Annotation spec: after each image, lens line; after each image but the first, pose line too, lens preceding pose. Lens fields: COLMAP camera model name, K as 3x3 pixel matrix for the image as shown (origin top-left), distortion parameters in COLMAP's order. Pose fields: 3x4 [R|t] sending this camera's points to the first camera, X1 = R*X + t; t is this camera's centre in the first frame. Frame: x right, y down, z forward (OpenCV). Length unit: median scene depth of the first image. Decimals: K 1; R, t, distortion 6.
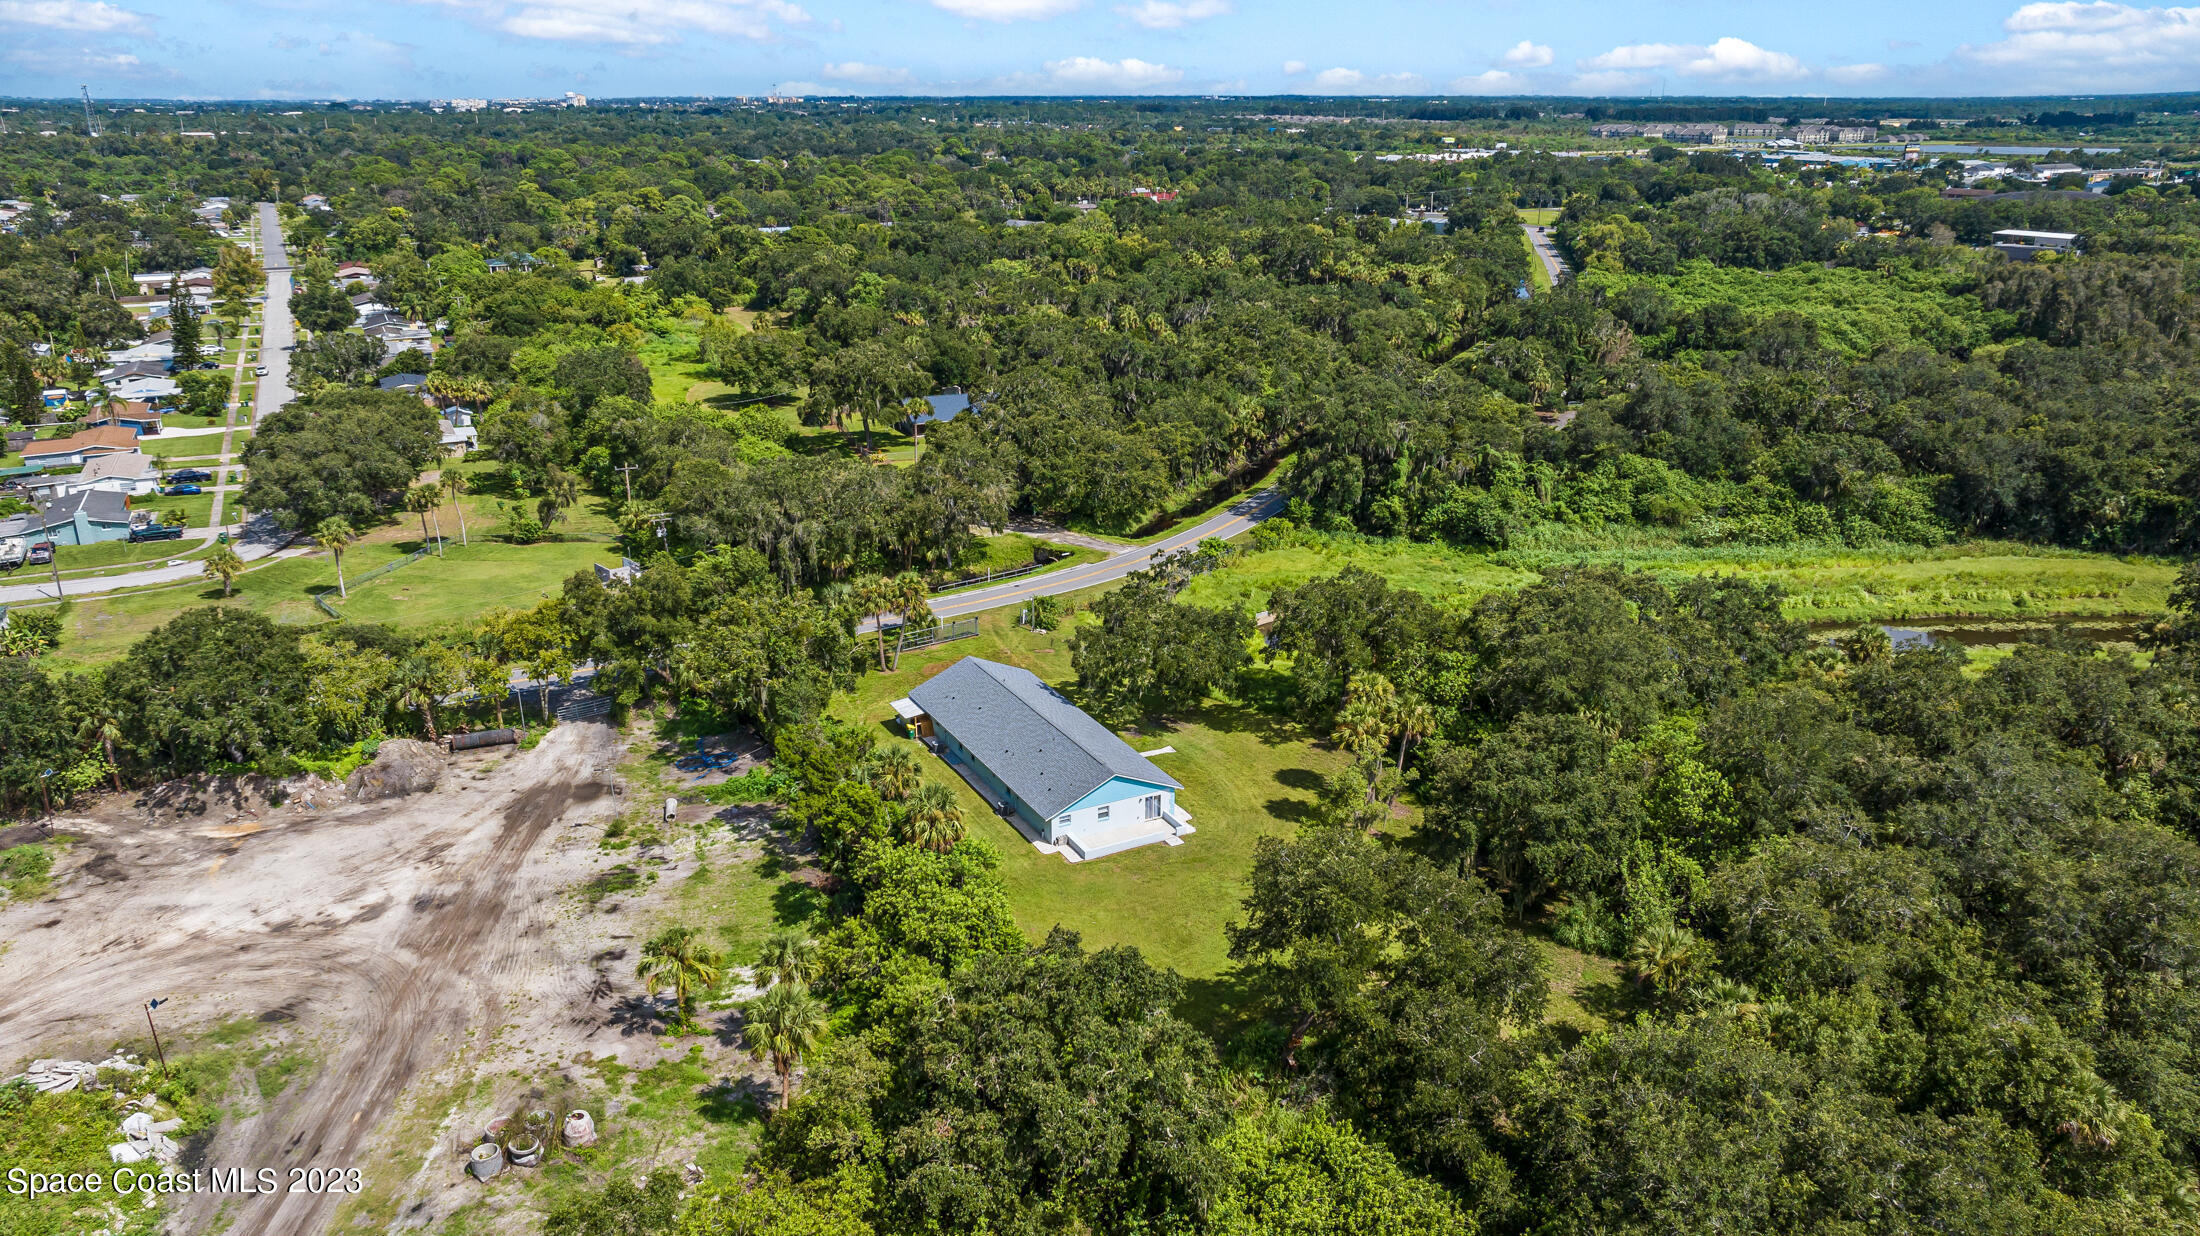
lens RADIAL K [[1527.7, 0, 1100.0], [0, 1527.7, 618.0], [0, 0, 1]] dist [-0.039211, 0.039928]
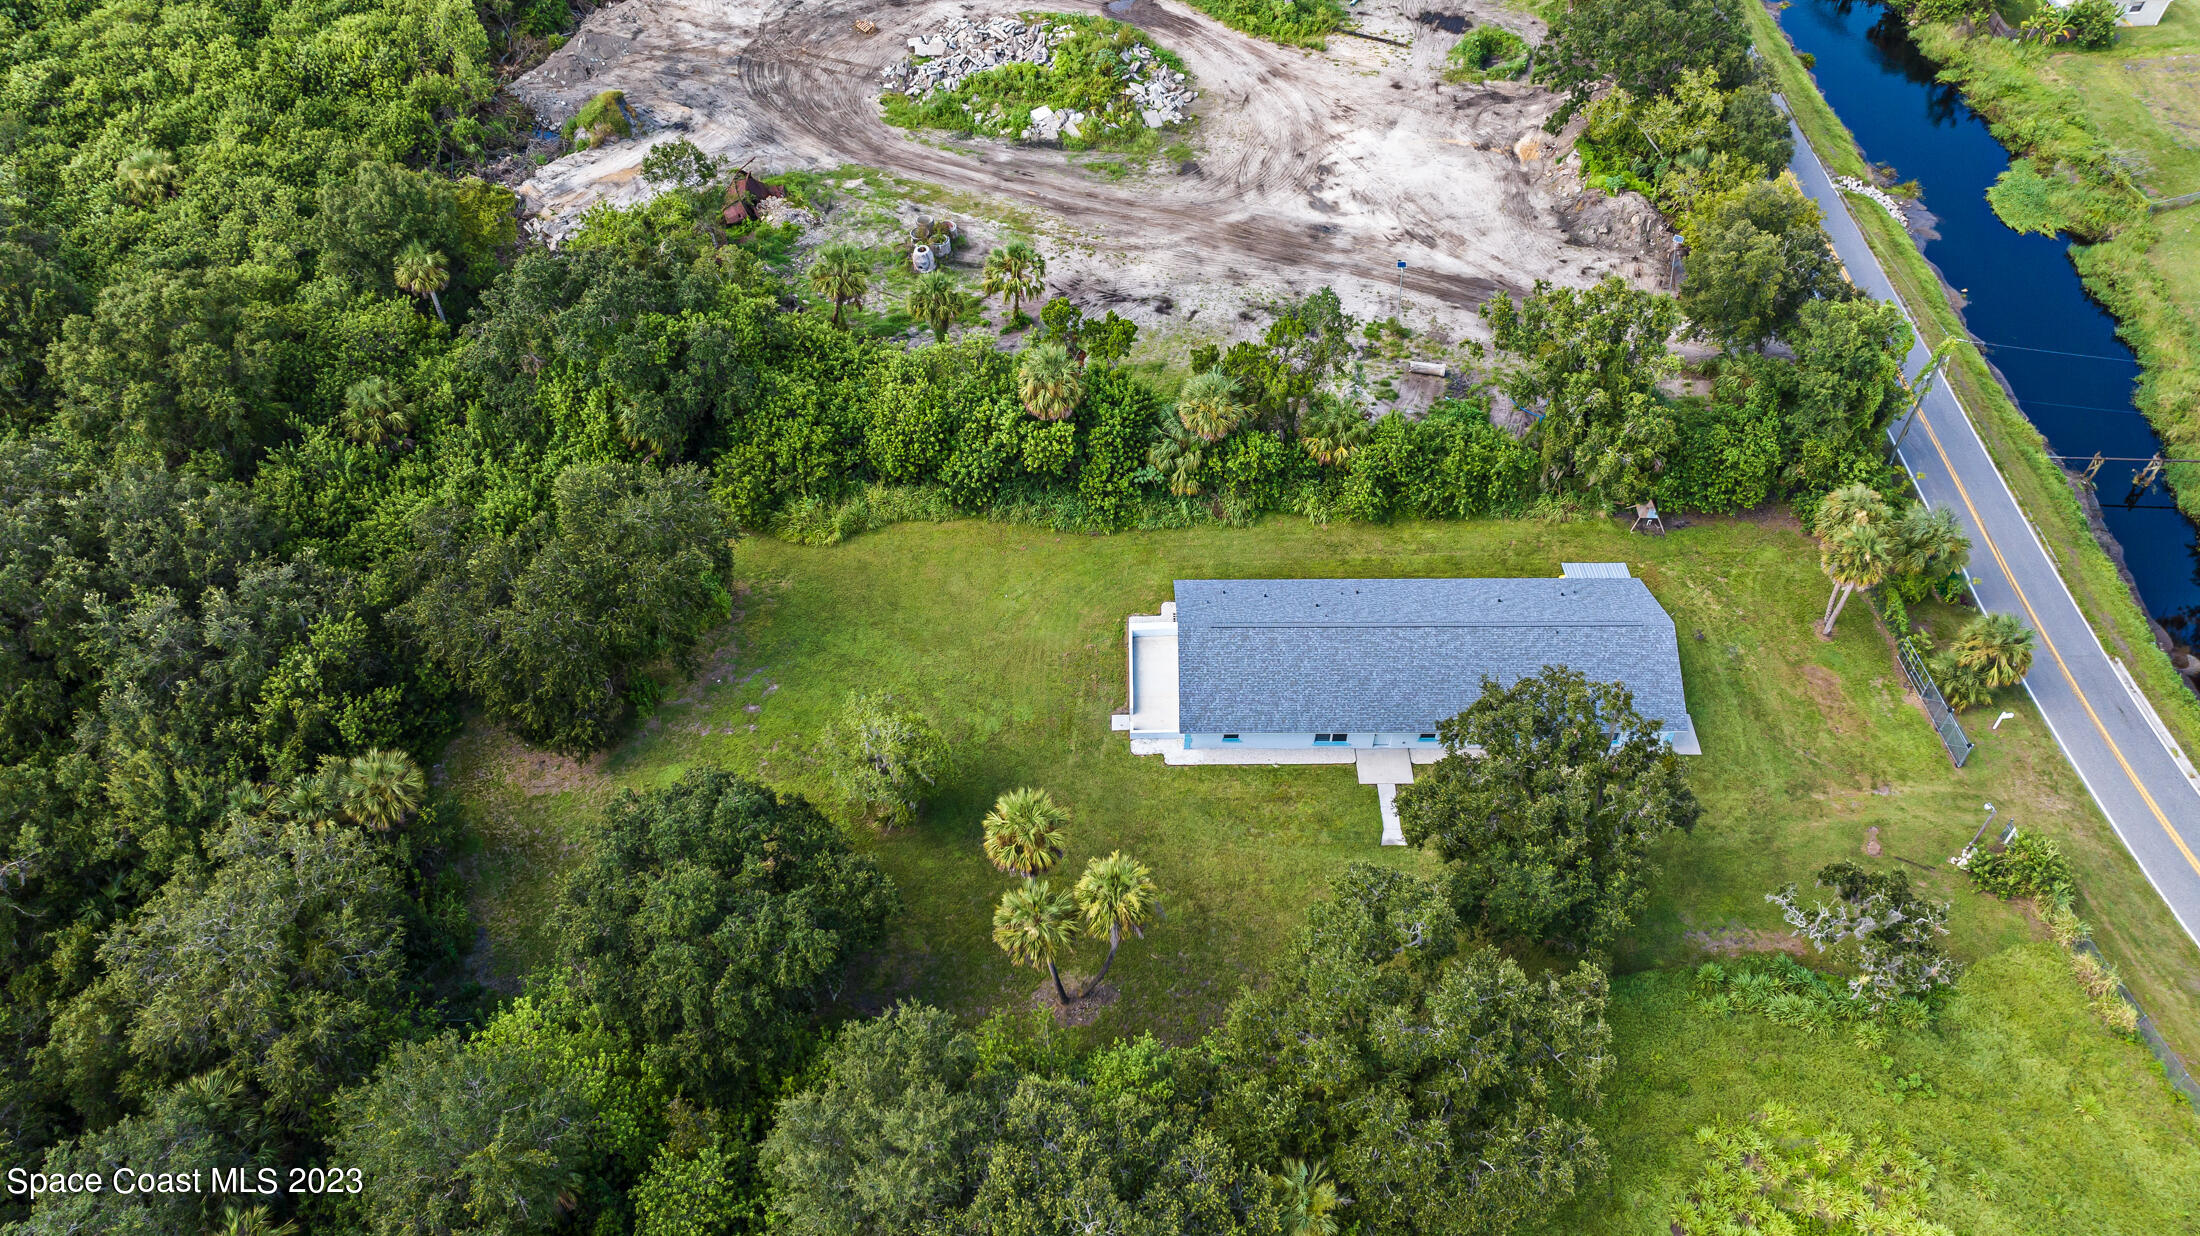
lens RADIAL K [[1514.6, 0, 1136.1], [0, 1514.6, 616.8], [0, 0, 1]] dist [-0.001346, -0.001434]
pose [[-0.446206, 0.662843, -0.601281, 0.401225], [-0.296604, 0.524368, 0.798163, -0.423220], [0.844350, 0.534487, -0.037374, 0.852258]]
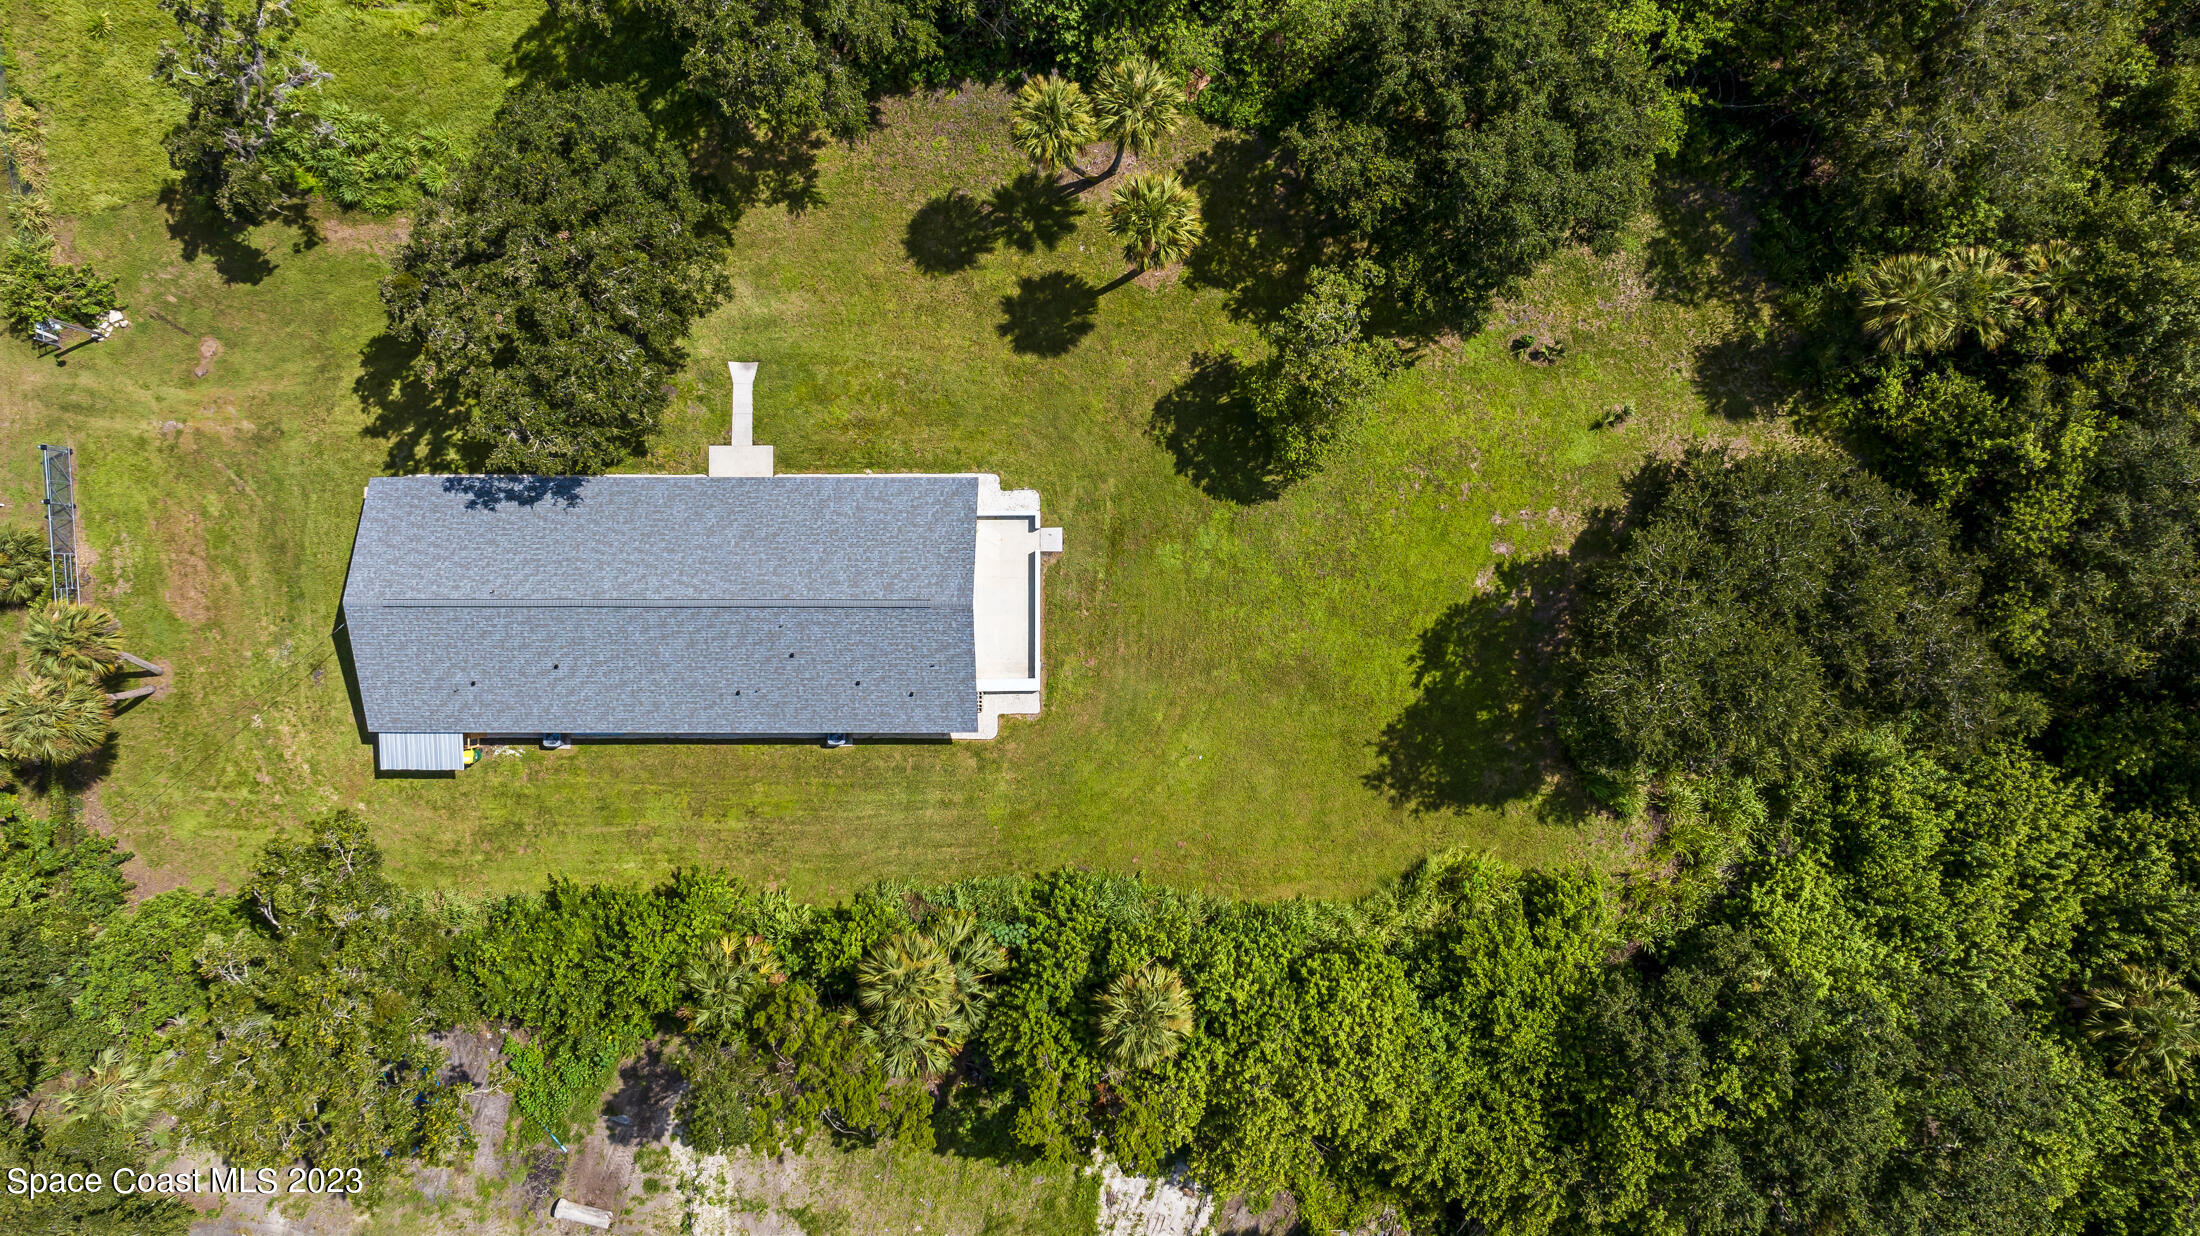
lens RADIAL K [[1527.7, 0, 1100.0], [0, 1527.7, 618.0], [0, 0, 1]] dist [-0.039211, 0.039928]
pose [[0.455293, -0.890117, 0.019981, 0.013572], [0.289043, 0.168996, 0.942282, -0.378451], [-0.842118, -0.423239, 0.334225, 0.638571]]
